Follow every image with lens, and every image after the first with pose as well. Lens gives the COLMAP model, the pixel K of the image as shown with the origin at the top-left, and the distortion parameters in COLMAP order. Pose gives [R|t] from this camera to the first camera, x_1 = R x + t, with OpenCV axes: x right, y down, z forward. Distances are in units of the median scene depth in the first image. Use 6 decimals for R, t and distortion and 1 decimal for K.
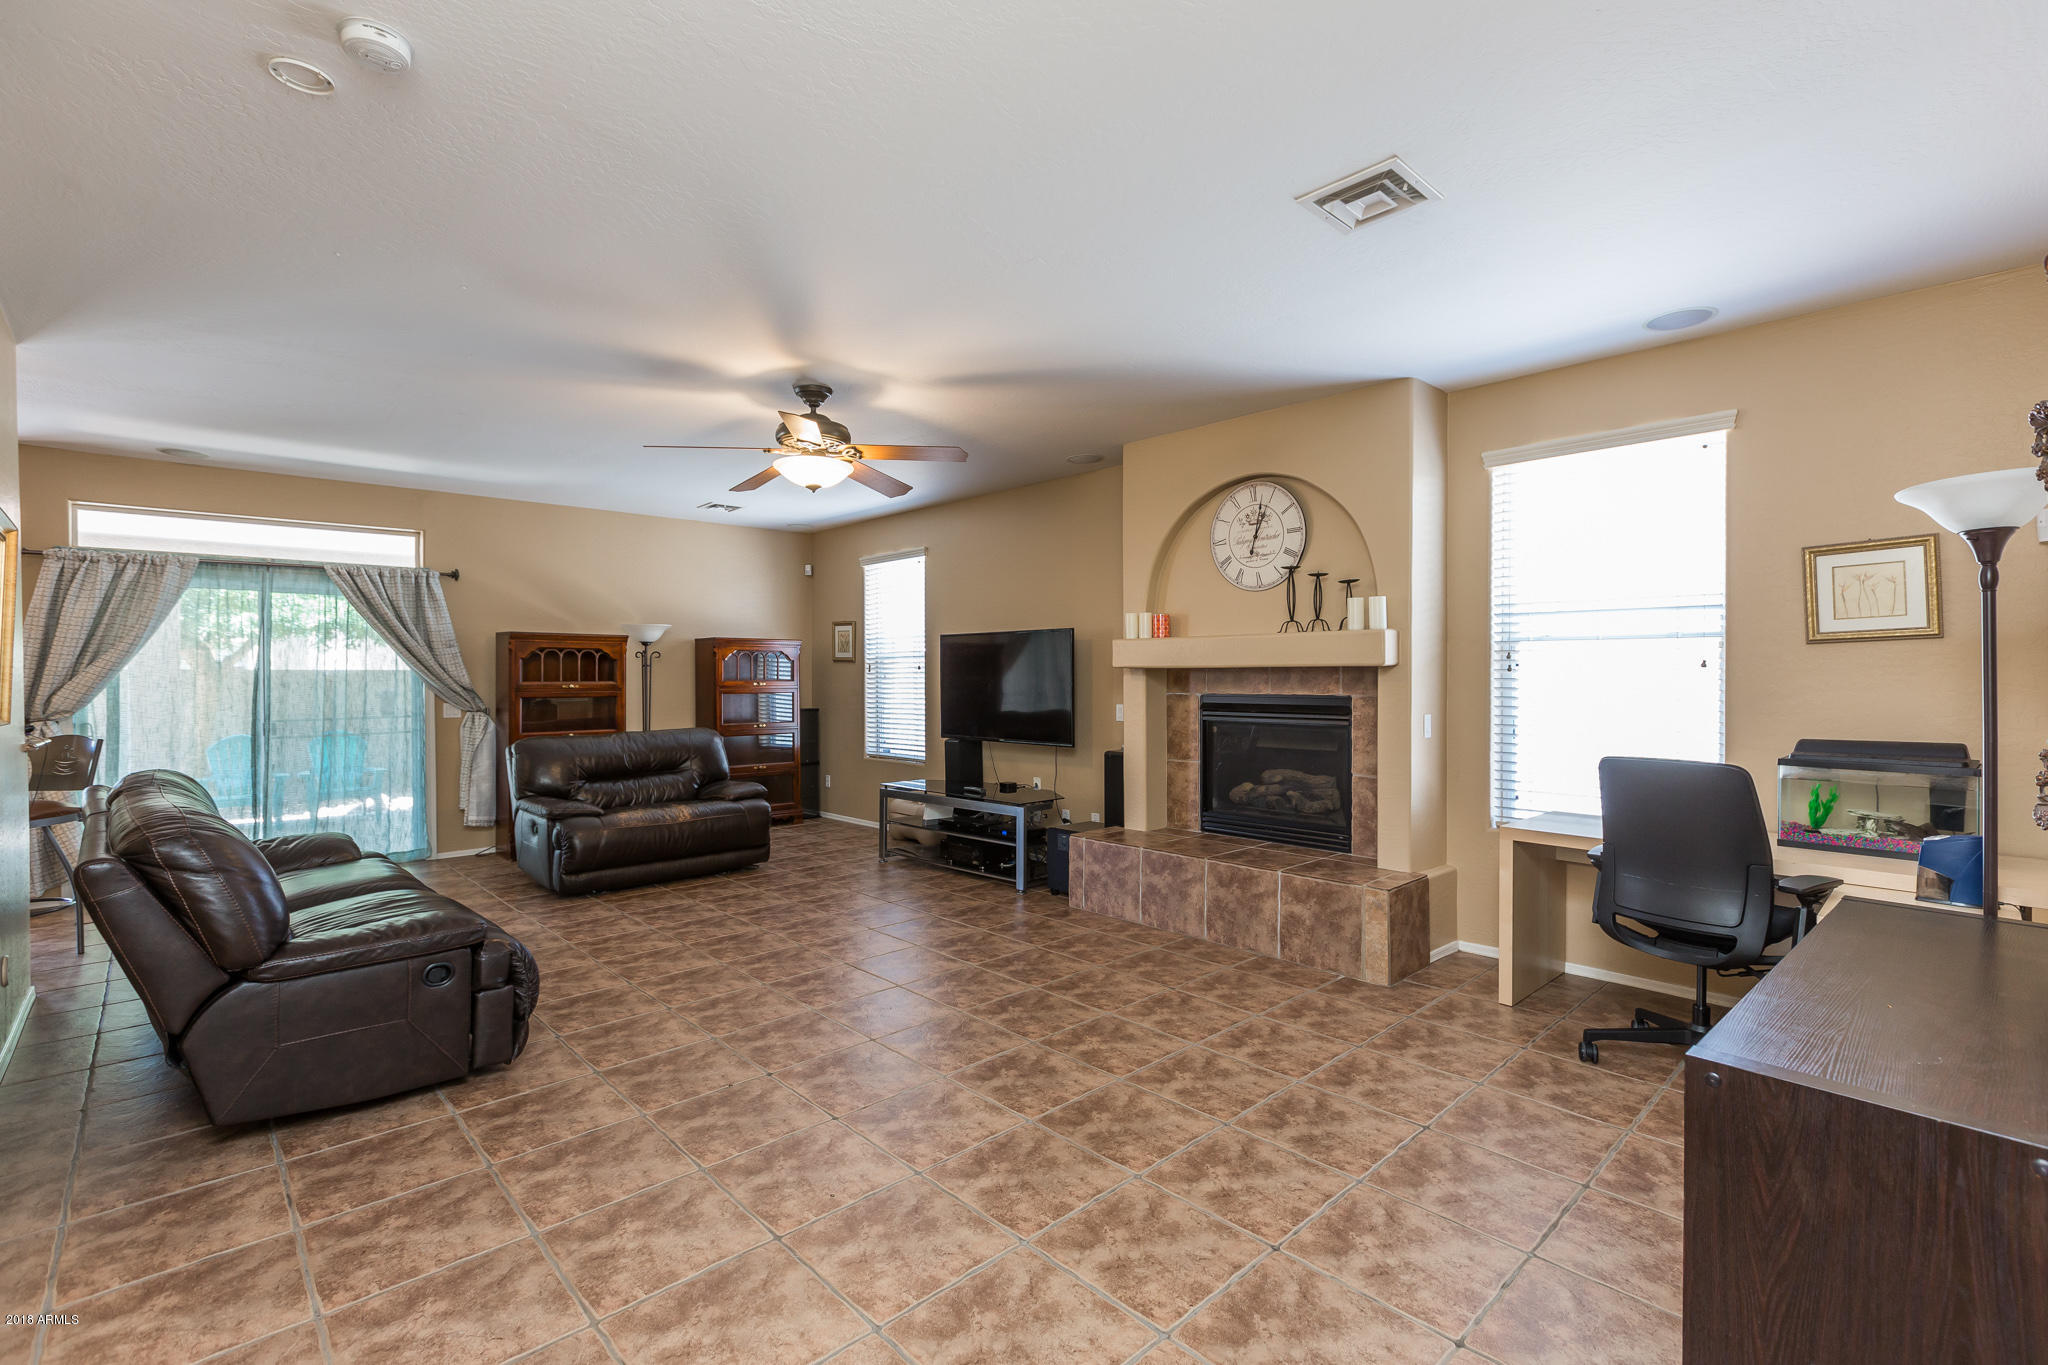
lens RADIAL K [[928.4, 0, 1020.0], [0, 928.4, 668.6], [0, 0, 1]] dist [0.003739, 0.000006]
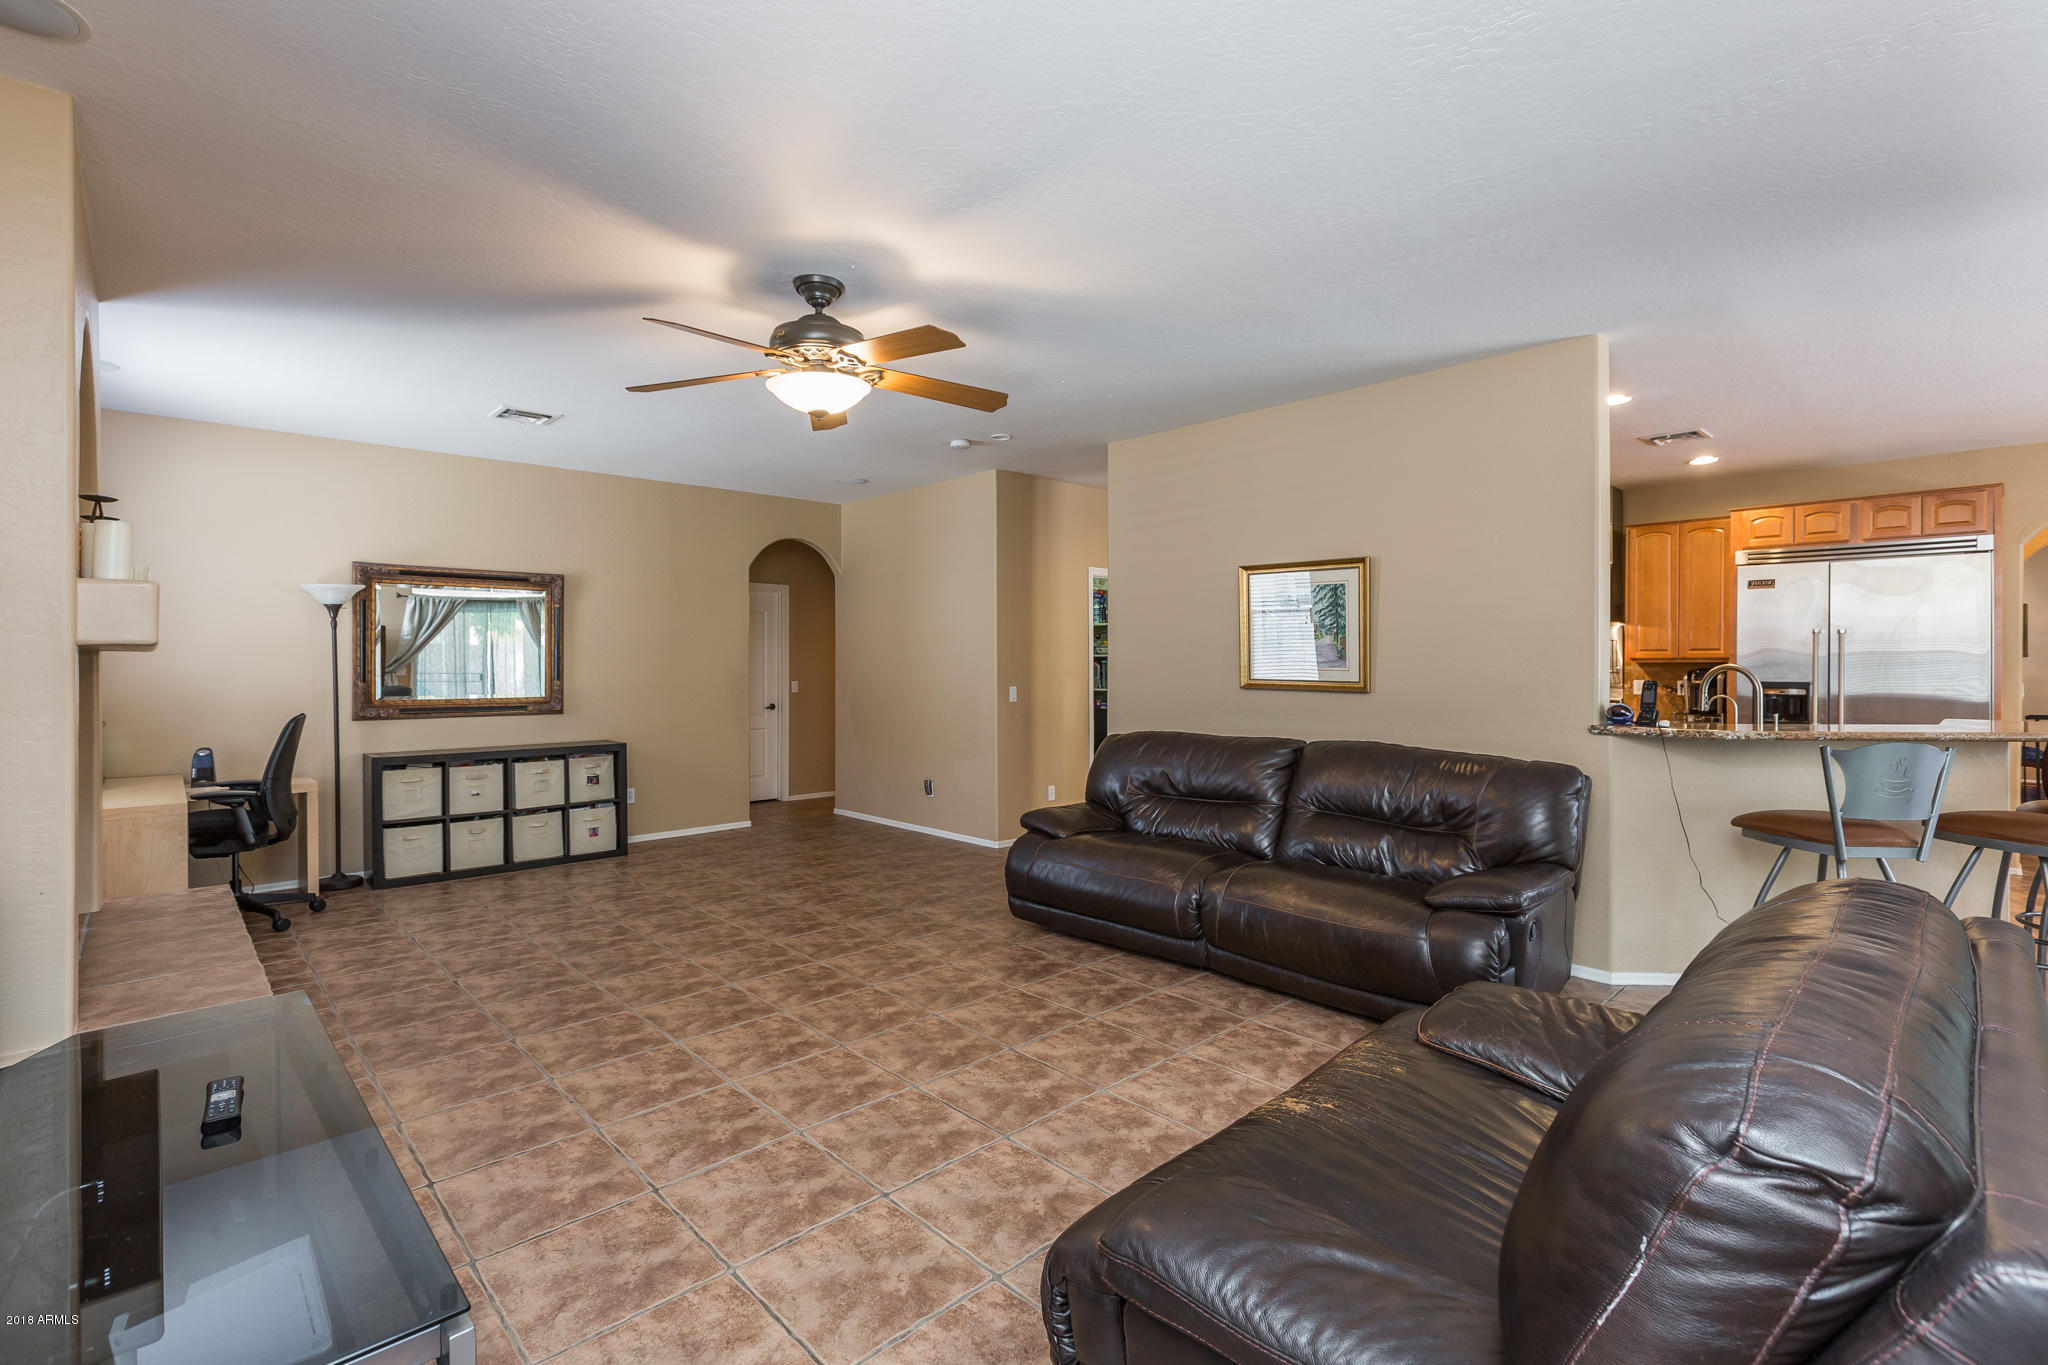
lens RADIAL K [[928.4, 0, 1022.6], [0, 928.4, 667.6], [0, 0, 1]] dist [0.003739, 0.000006]
pose [[-0.999826, 0.004832, -0.018043, -0.406583], [0.004871, 0.999986, -0.002106, 0.014512], [0.018032, -0.002194, -0.999835, 1.921976]]
